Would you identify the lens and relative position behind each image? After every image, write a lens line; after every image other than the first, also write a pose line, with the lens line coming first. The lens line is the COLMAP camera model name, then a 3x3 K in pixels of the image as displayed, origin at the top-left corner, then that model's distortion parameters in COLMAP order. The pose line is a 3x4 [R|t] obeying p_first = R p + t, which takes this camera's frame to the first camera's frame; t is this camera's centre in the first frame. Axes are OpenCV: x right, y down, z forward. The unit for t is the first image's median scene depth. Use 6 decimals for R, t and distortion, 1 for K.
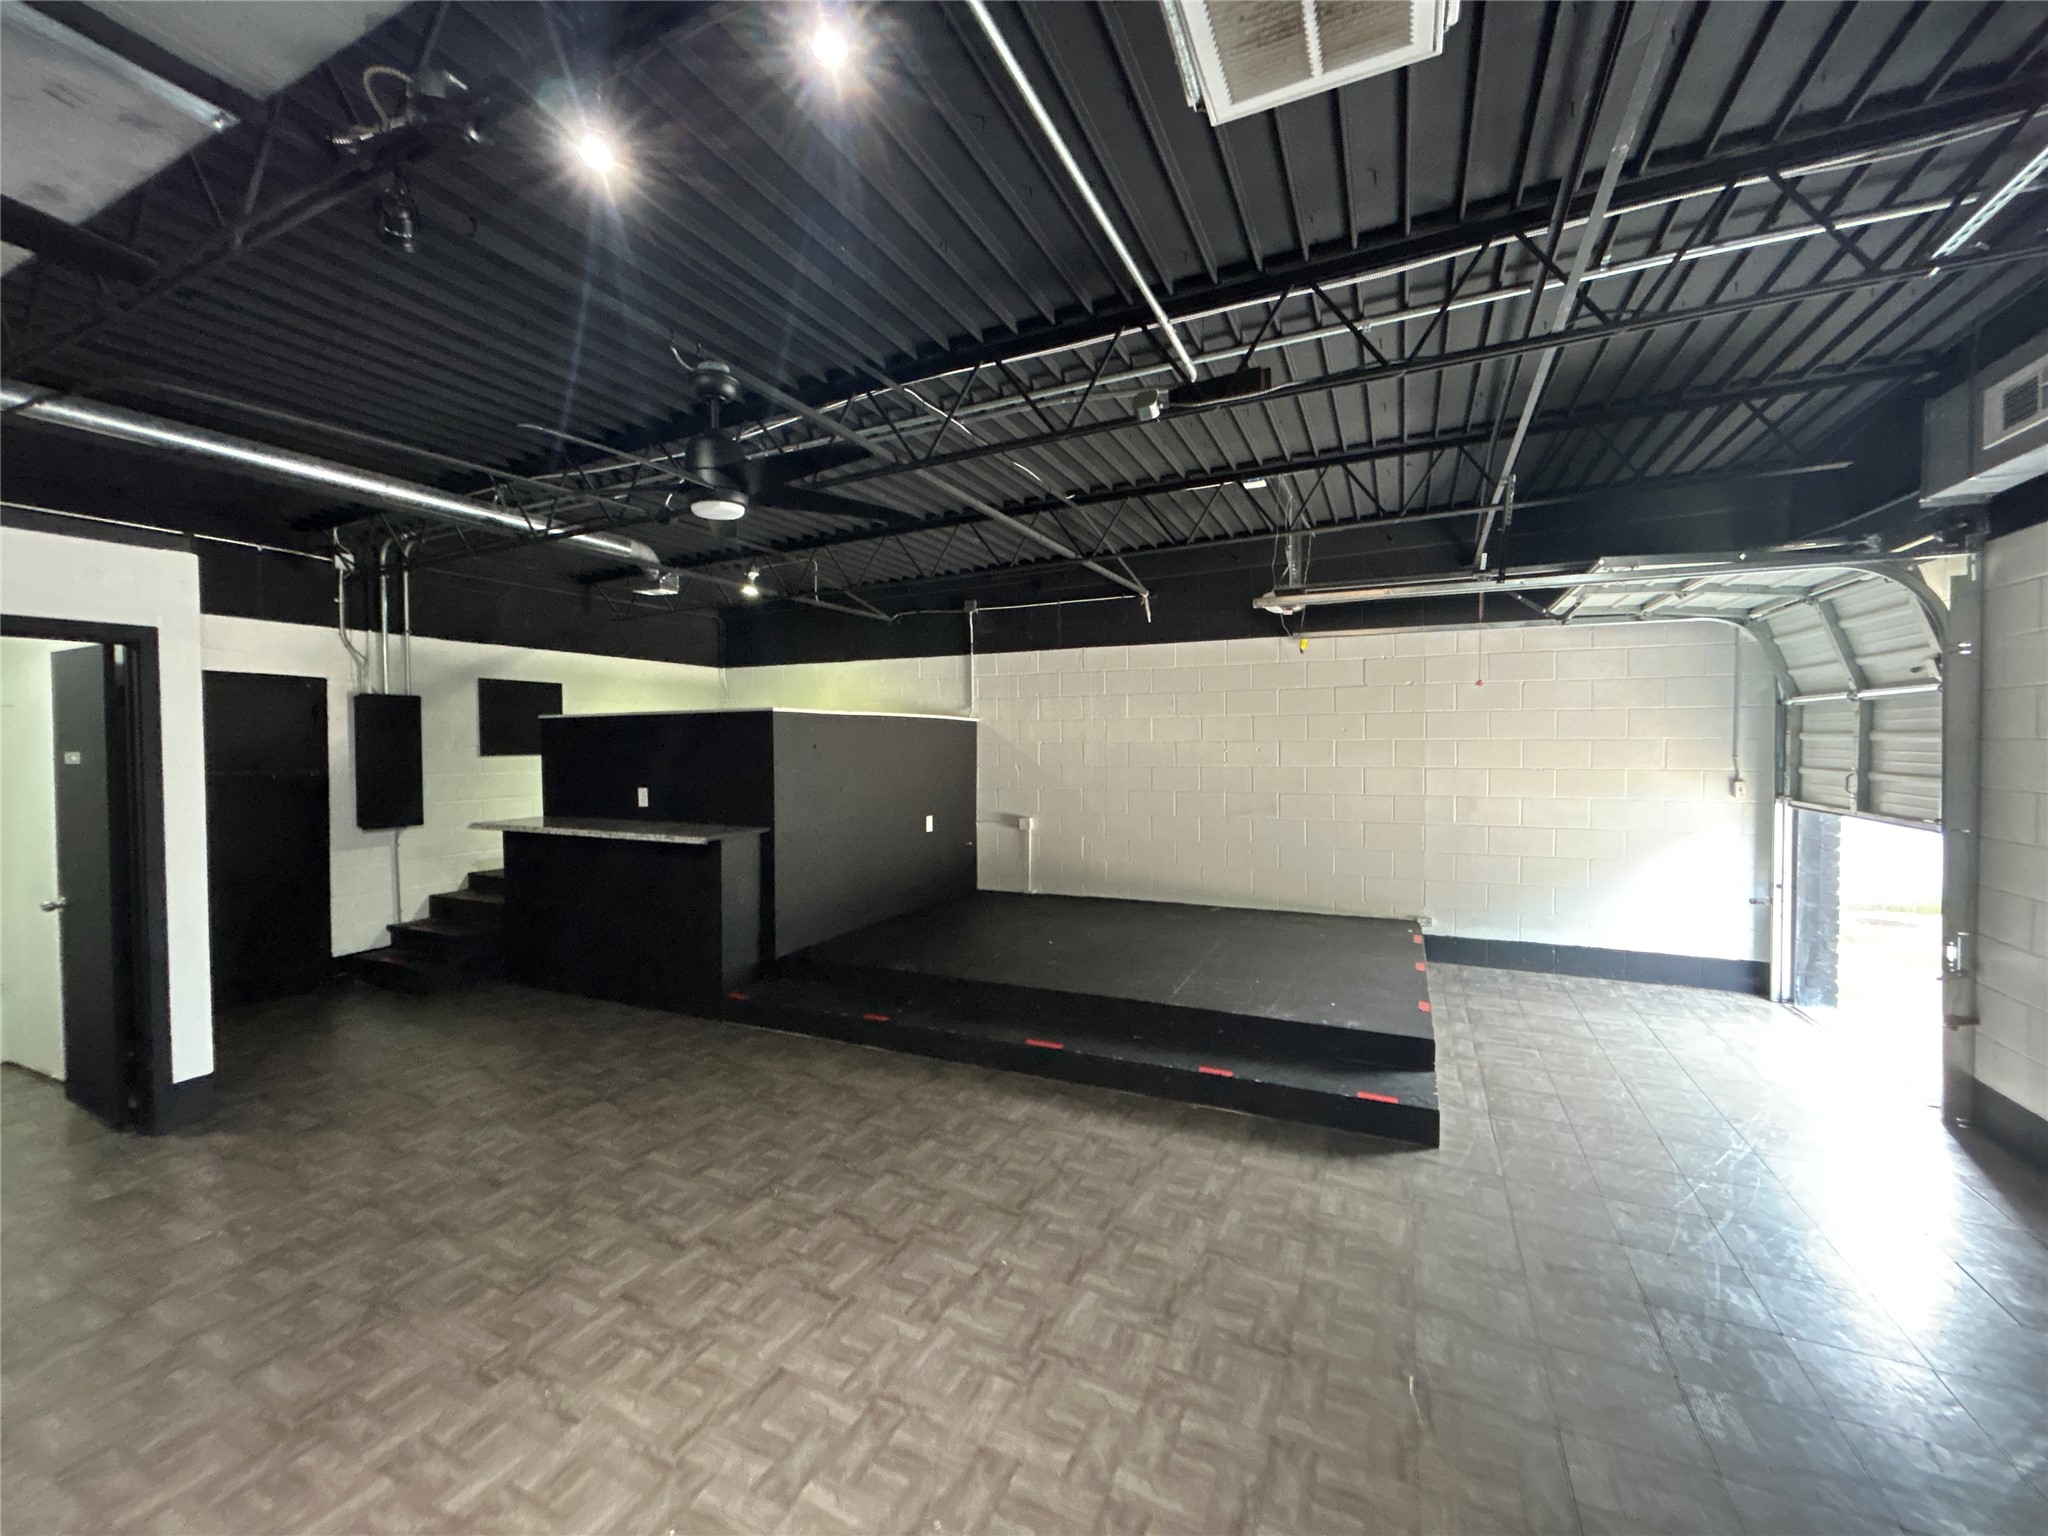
lens RADIAL K [[826.2, 0, 1026.4], [0, 826.2, 758.0], [0, 0, 1]] dist [-0.000357, 0.000400]
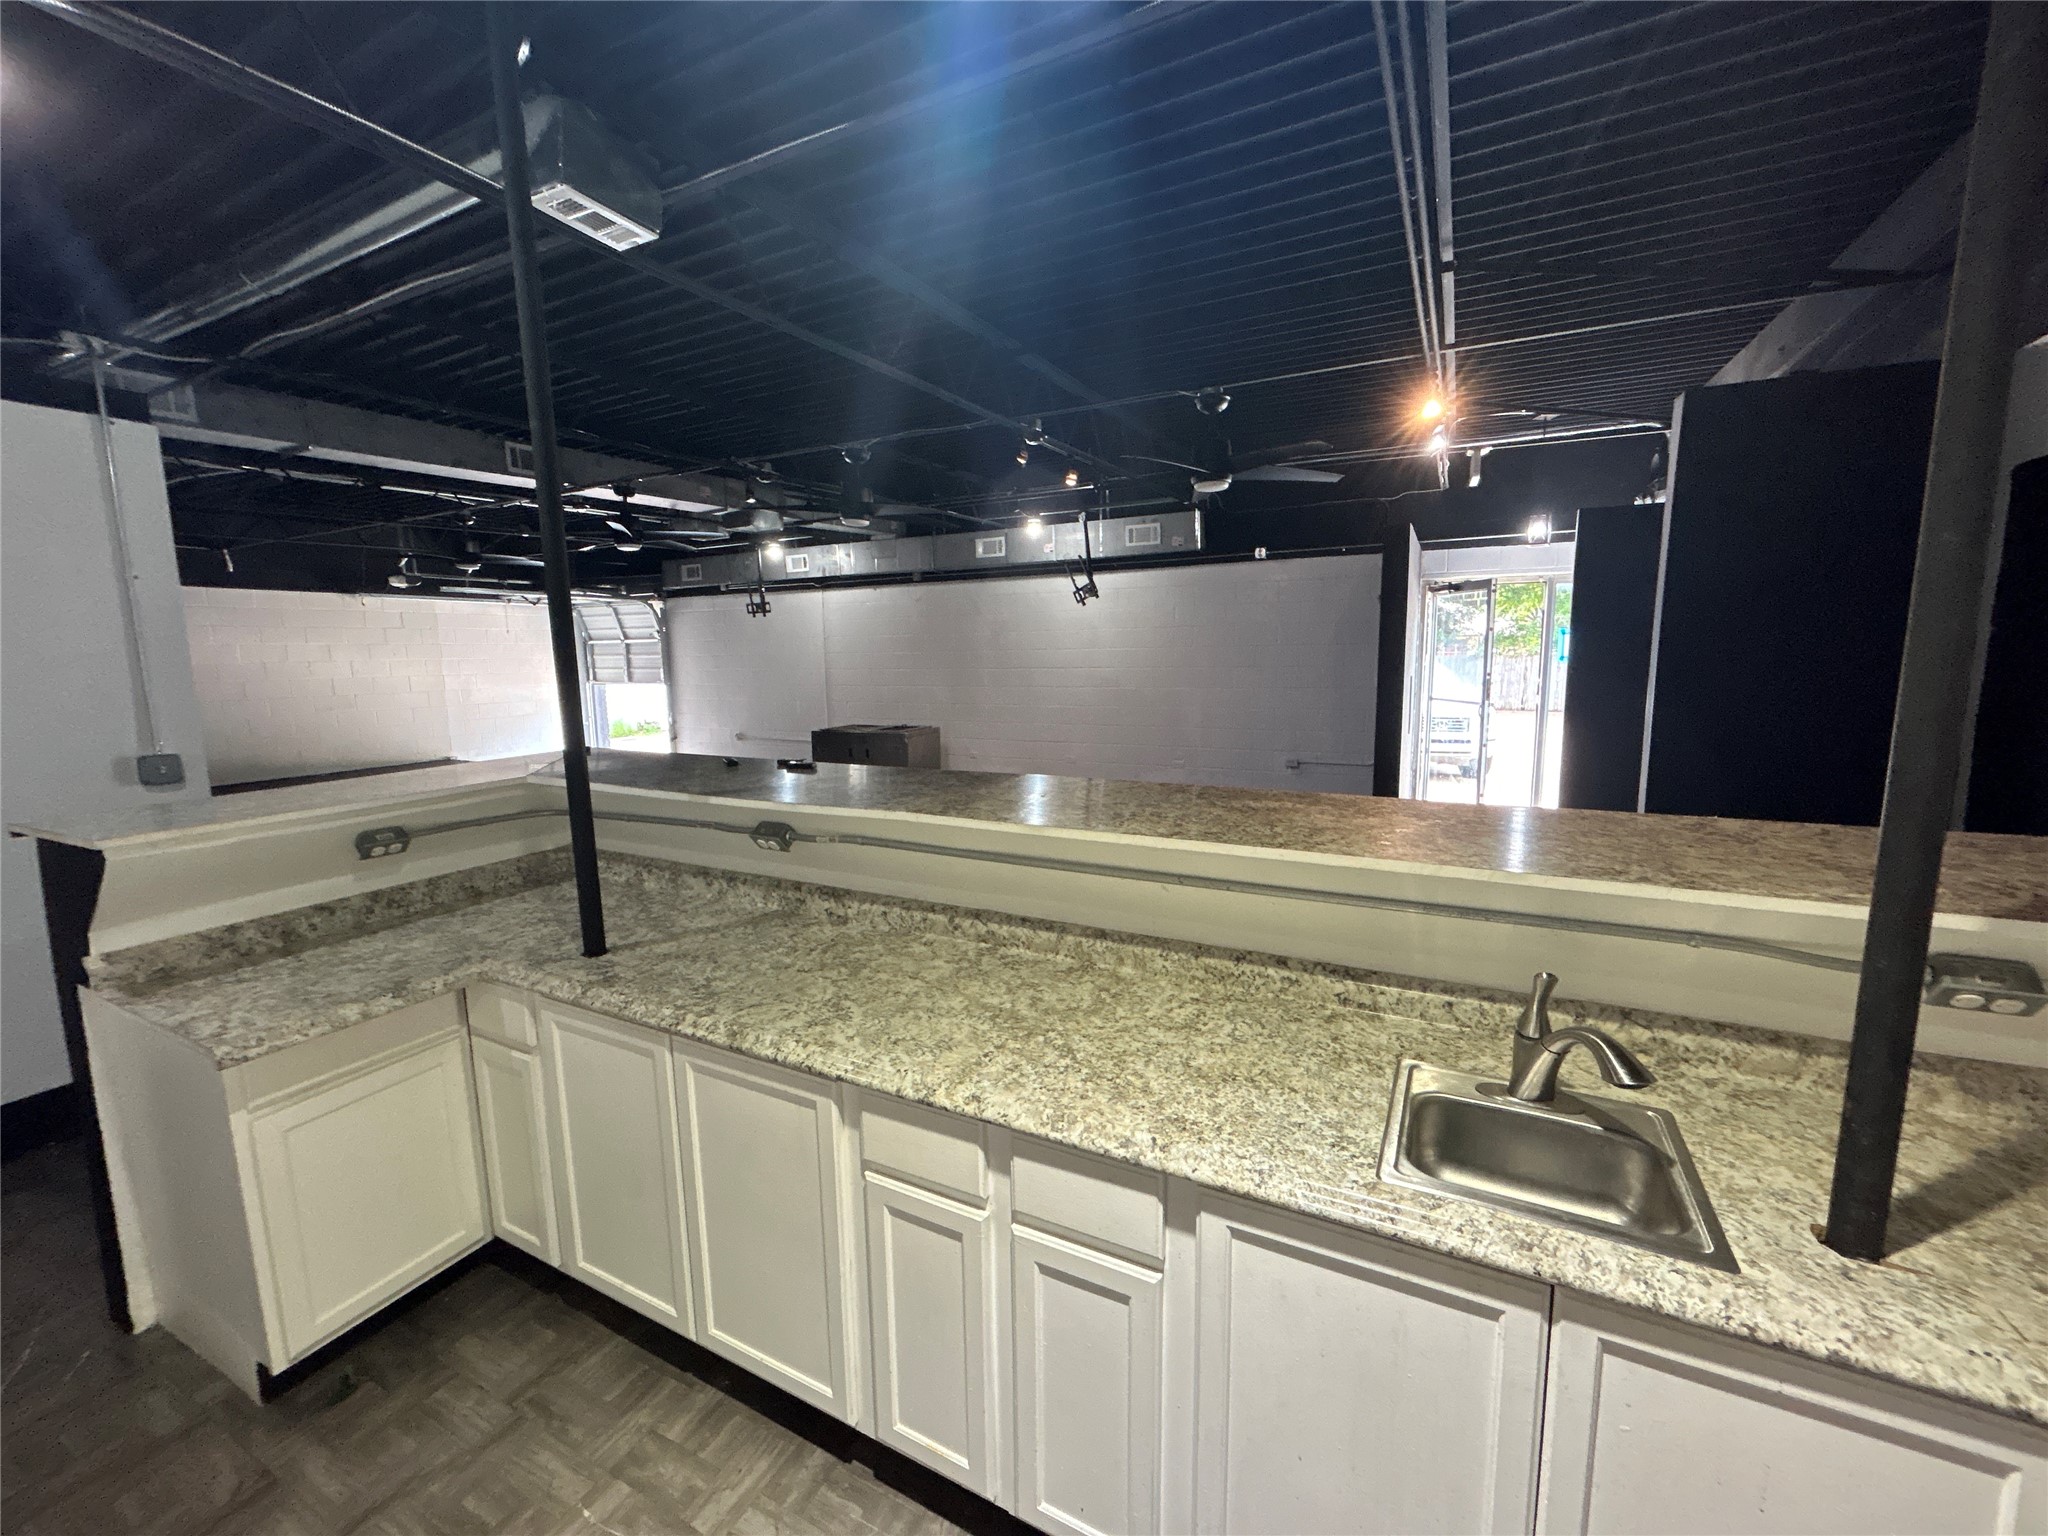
lens RADIAL K [[826.2, 0, 1019.7], [0, 826.2, 761.2], [0, 0, 1]] dist [-0.000357, 0.000400]
pose [[0.053212, -0.130794, 0.989980, -1.807150], [0.037667, 0.990942, 0.128897, 0.018390], [-0.997873, 0.030431, 0.057656, -0.522372]]
